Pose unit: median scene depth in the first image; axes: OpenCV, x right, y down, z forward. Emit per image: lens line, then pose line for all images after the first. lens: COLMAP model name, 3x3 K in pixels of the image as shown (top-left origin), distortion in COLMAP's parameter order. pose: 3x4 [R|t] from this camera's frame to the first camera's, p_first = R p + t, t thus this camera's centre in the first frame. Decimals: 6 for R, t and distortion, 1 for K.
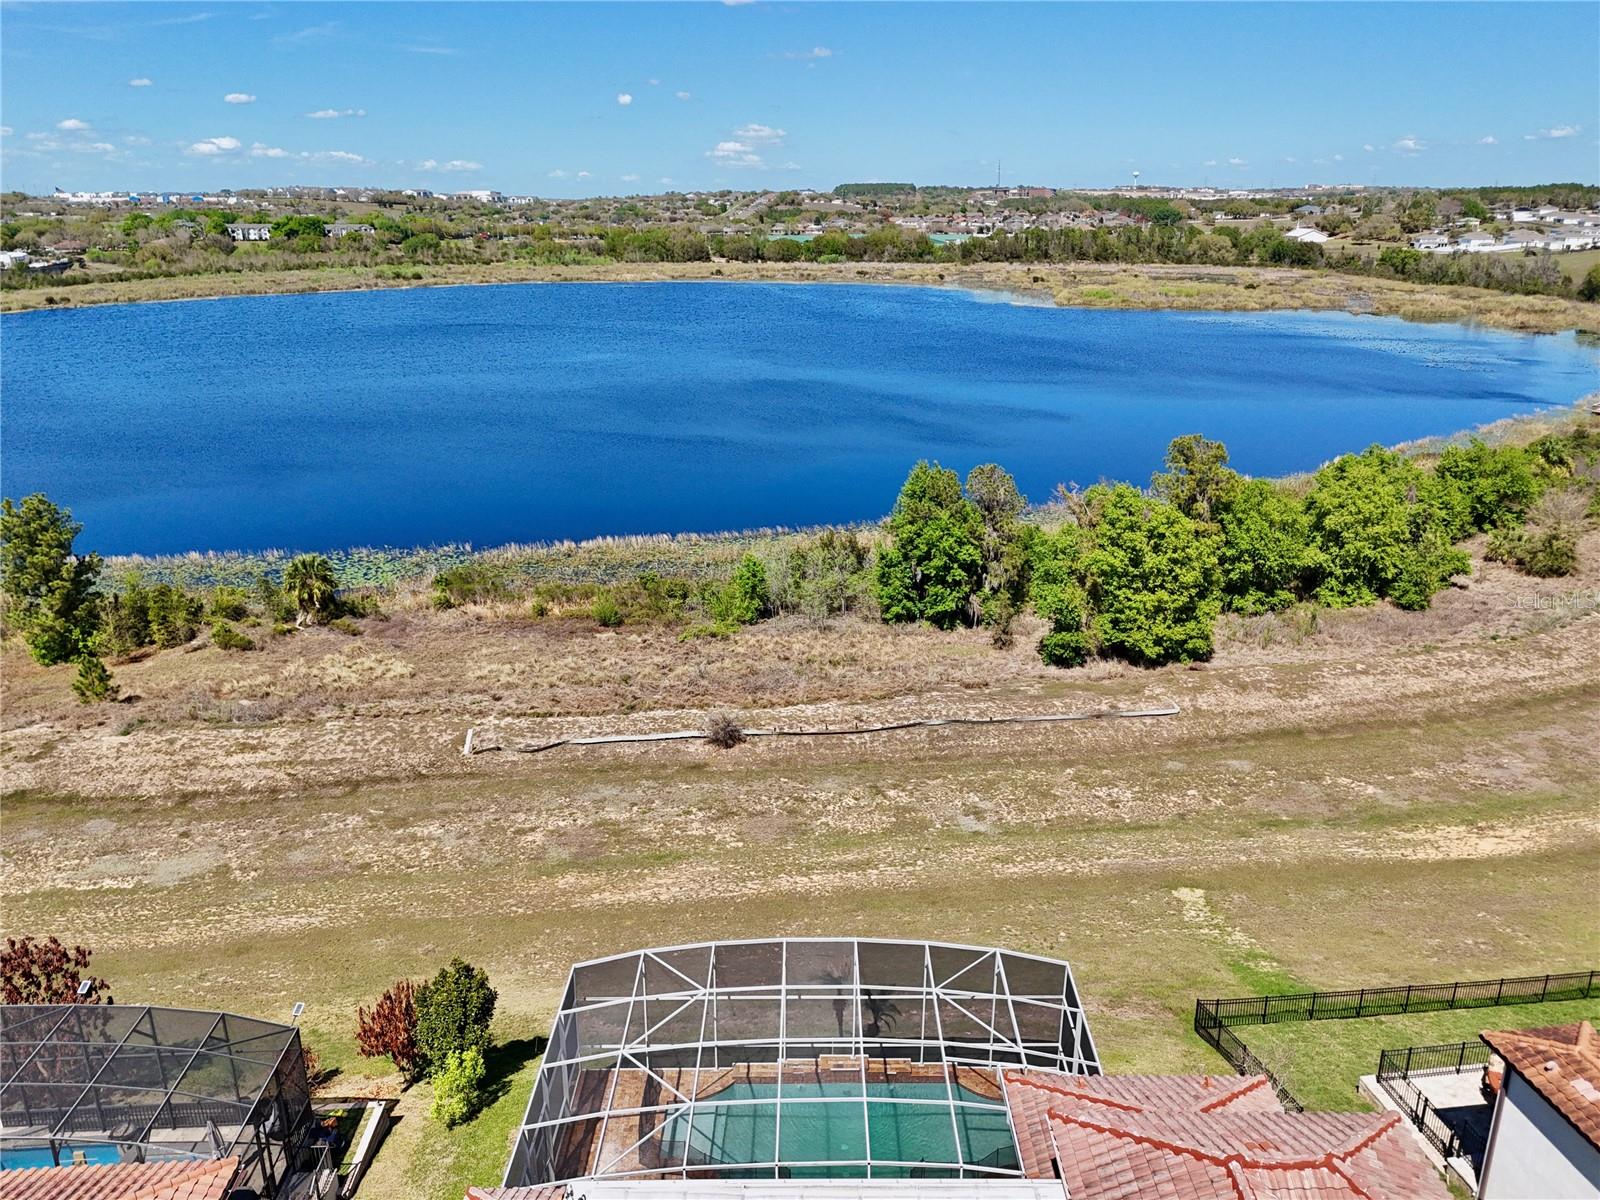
lens RADIAL K [[1177.4, 0, 801.3], [0, 1177.4, 617.9], [0, 0, 1]] dist [0.070409, -0.069328]
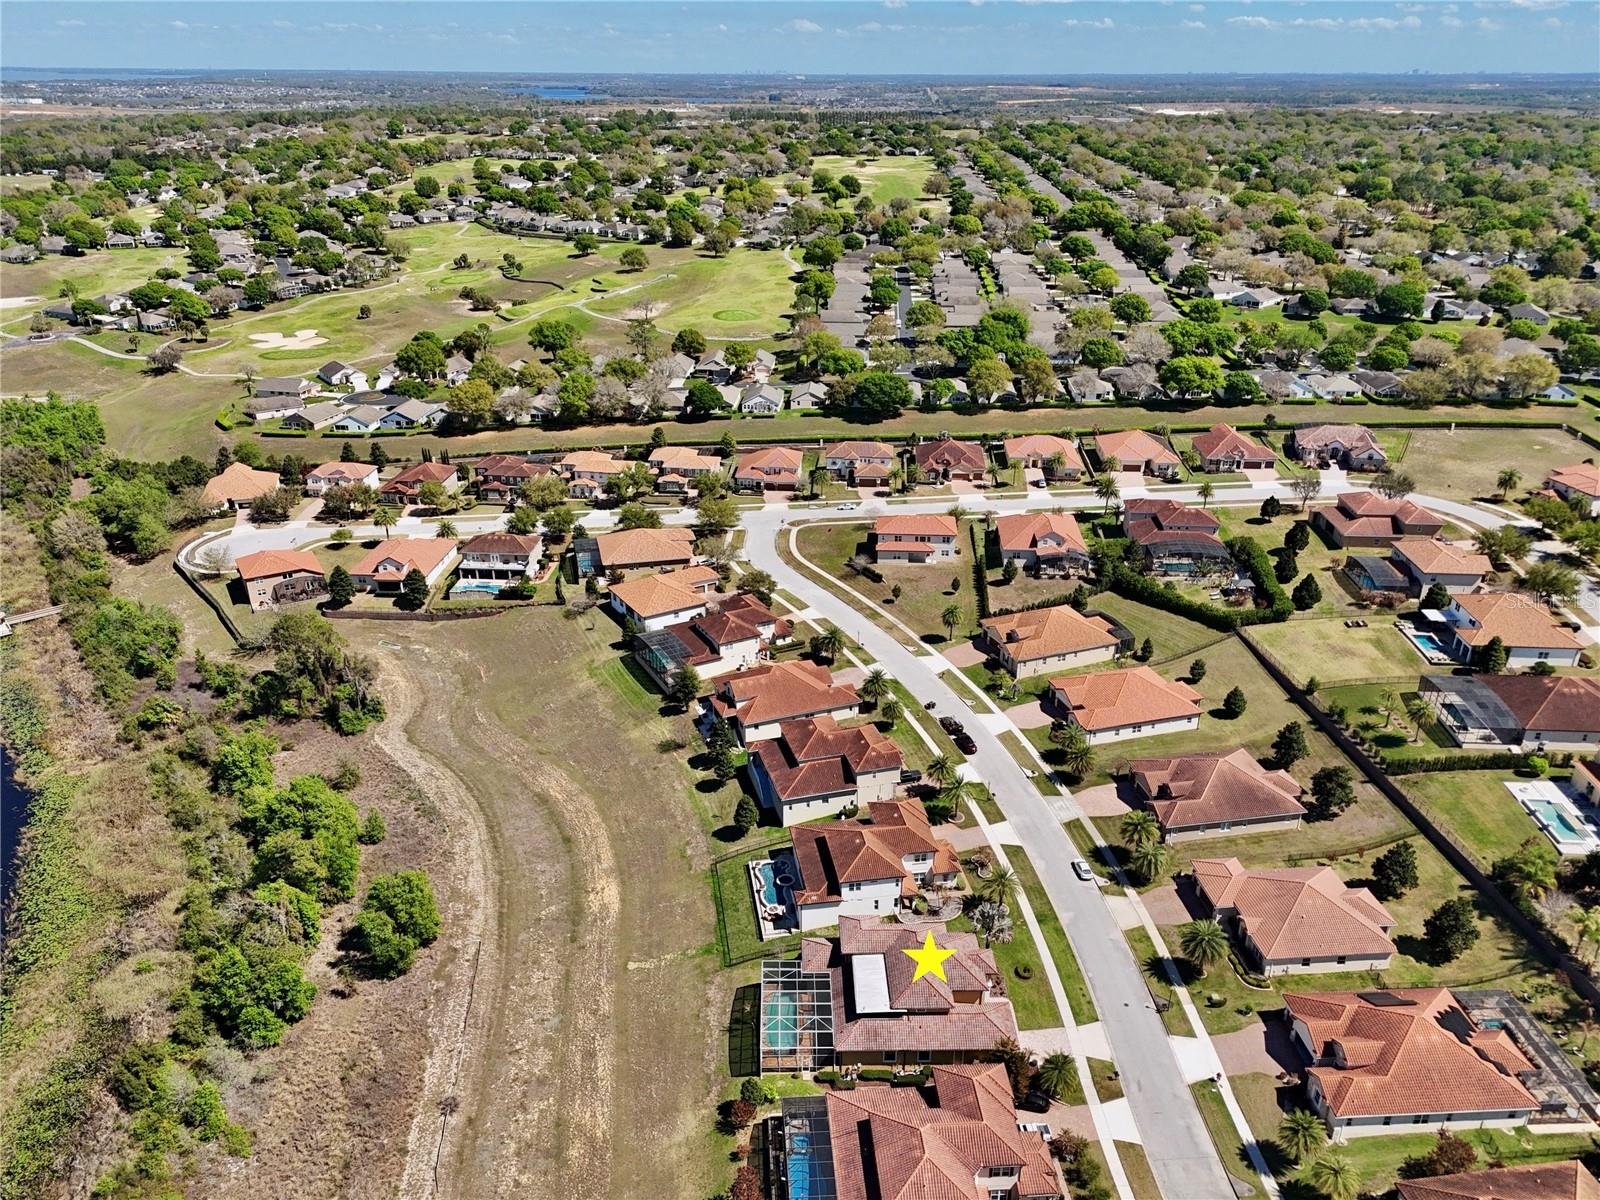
lens RADIAL K [[1177.4, 0, 804.9], [0, 1177.4, 604.9], [0, 0, 1]] dist [0.070409, -0.069328]
pose [[-0.020693, -0.406285, 0.913512, -0.195738], [0.327997, 0.860379, 0.390084, -0.150408], [-0.944452, 0.307701, 0.115456, -0.002481]]
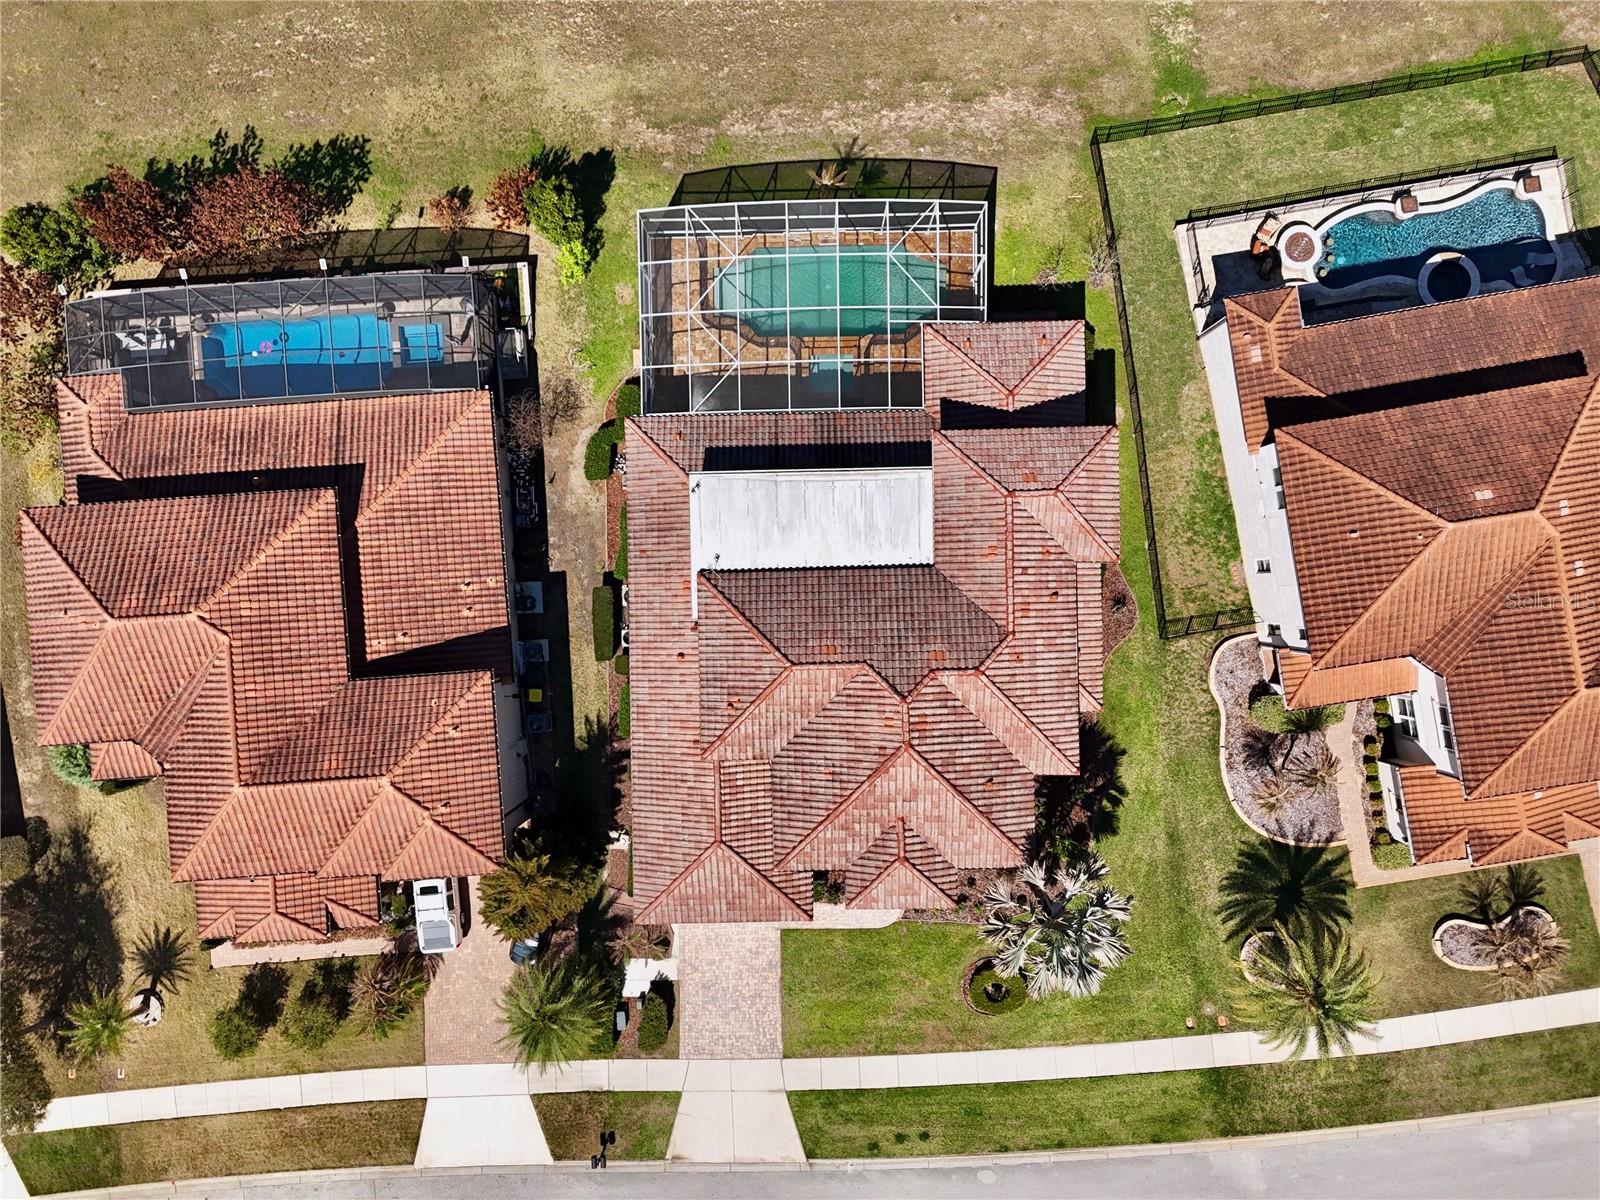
lens RADIAL K [[1177.4, 0, 801.4], [0, 1177.4, 604.2], [0, 0, 1]] dist [0.070409, -0.069328]
pose [[0.999731, -0.021482, -0.008800, 0.000198], [0.015132, 0.315524, 0.948797, -0.055394], [-0.017605, -0.948674, 0.315764, 0.006424]]
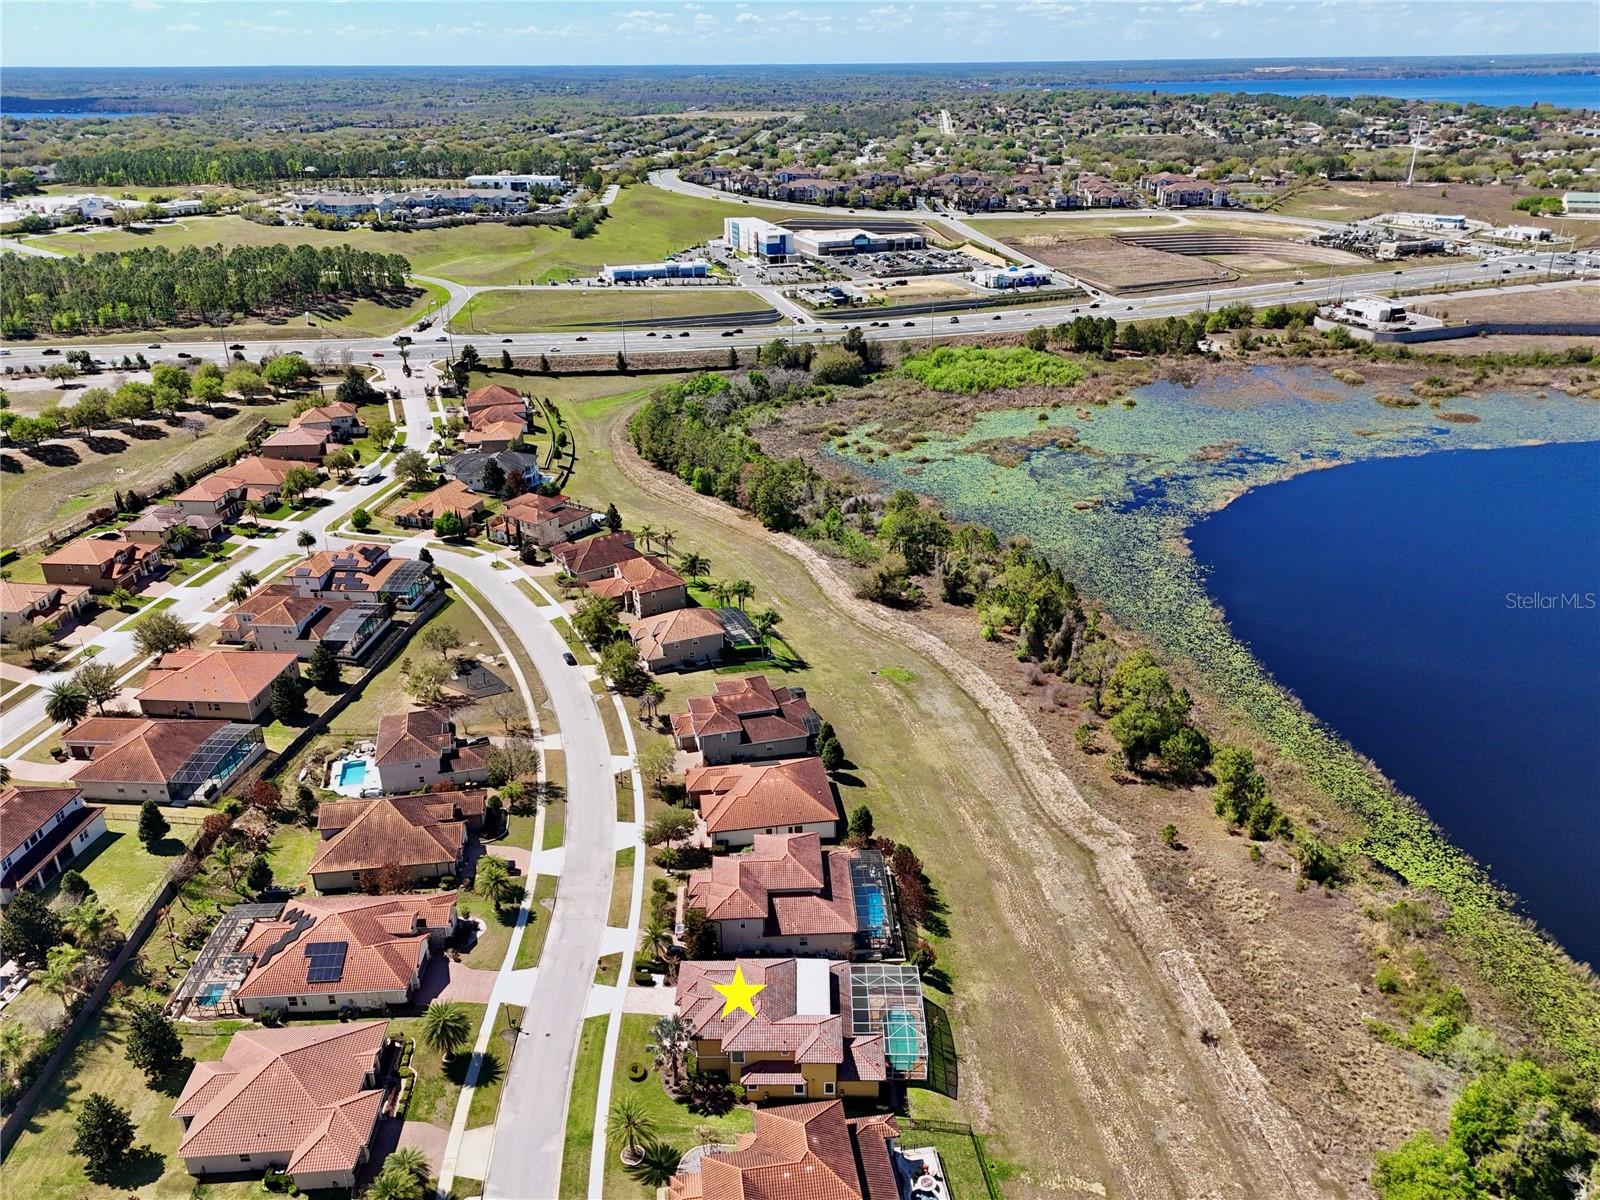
lens RADIAL K [[1177.4, 0, 807.8], [0, 1177.4, 599.3], [0, 0, 1]] dist [0.070409, -0.069328]
pose [[-0.000308, 0.416748, -0.909022, 0.193460], [-0.322645, 0.860366, 0.394550, -0.147989], [0.946520, 0.293413, 0.134197, -0.020592]]
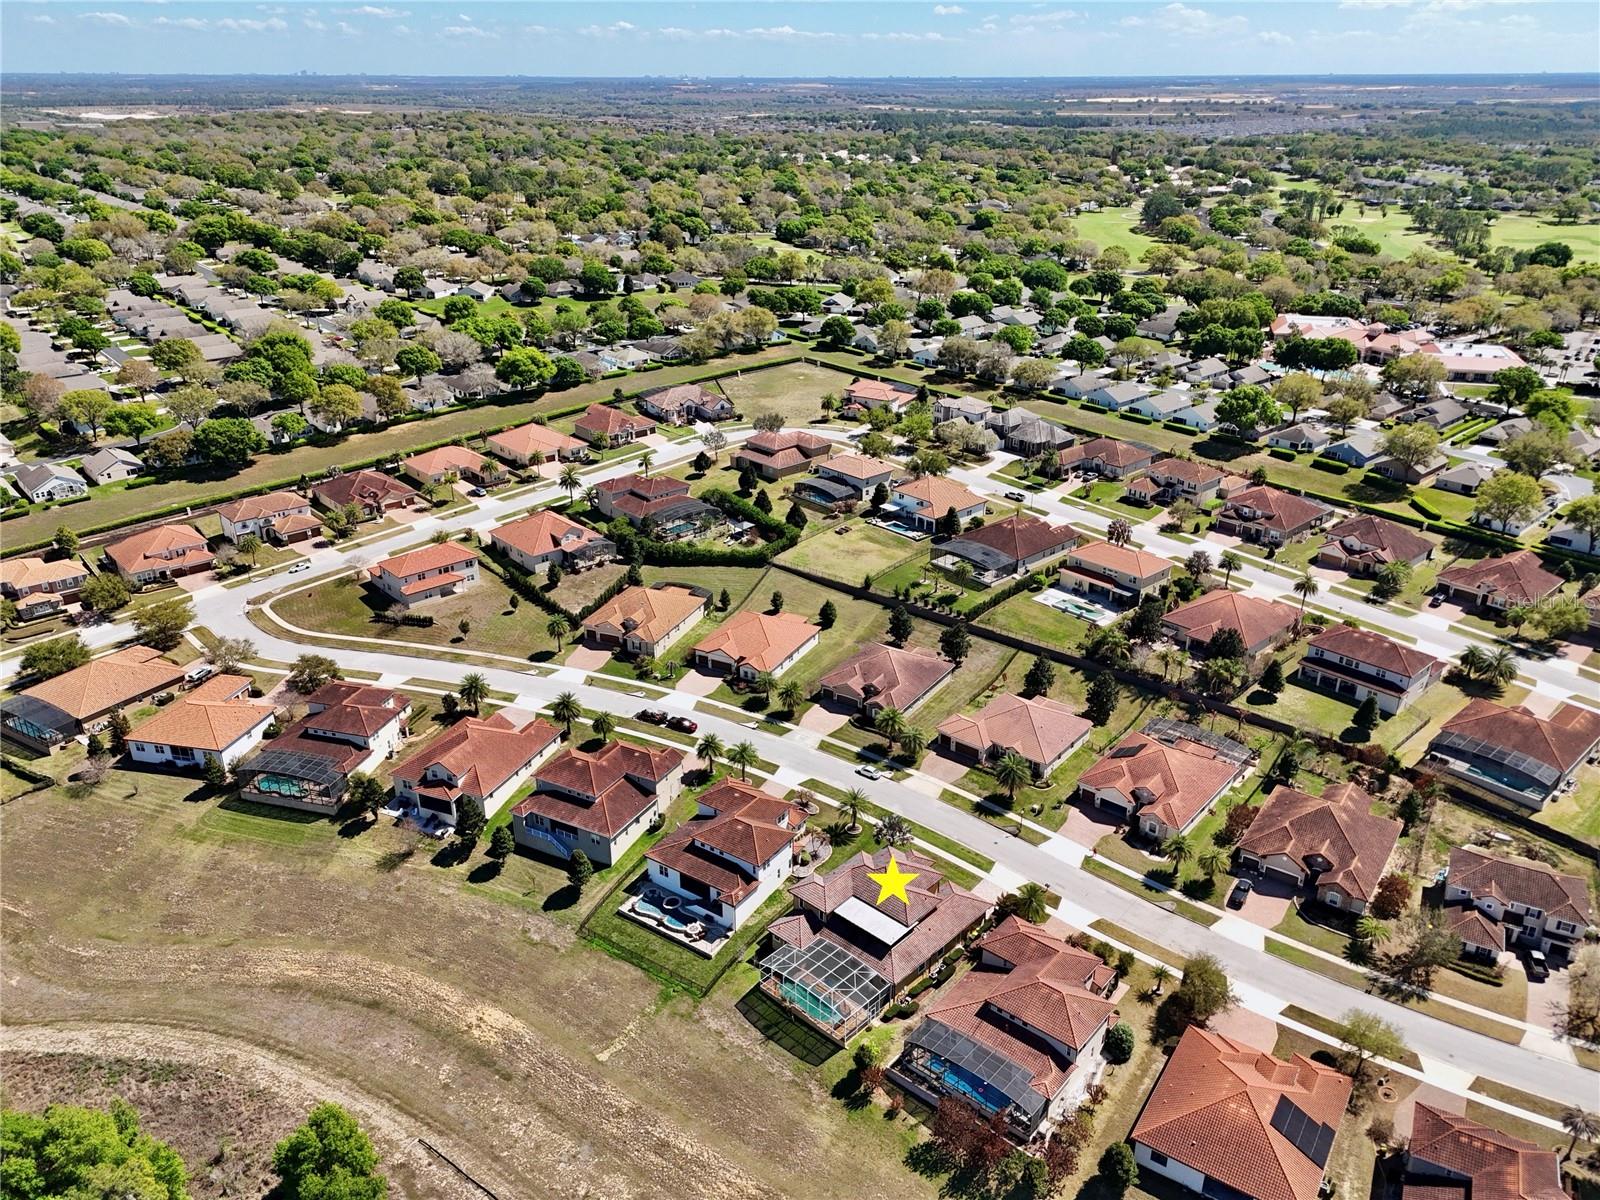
lens RADIAL K [[1177.4, 0, 805.1], [0, 1177.4, 601.1], [0, 0, 1]] dist [0.070409, -0.069328]
pose [[-0.734169, -0.272255, 0.621991, -0.137874], [0.226676, 0.765240, 0.602516, -0.203155], [-0.640011, 0.583339, -0.500102, 0.140989]]
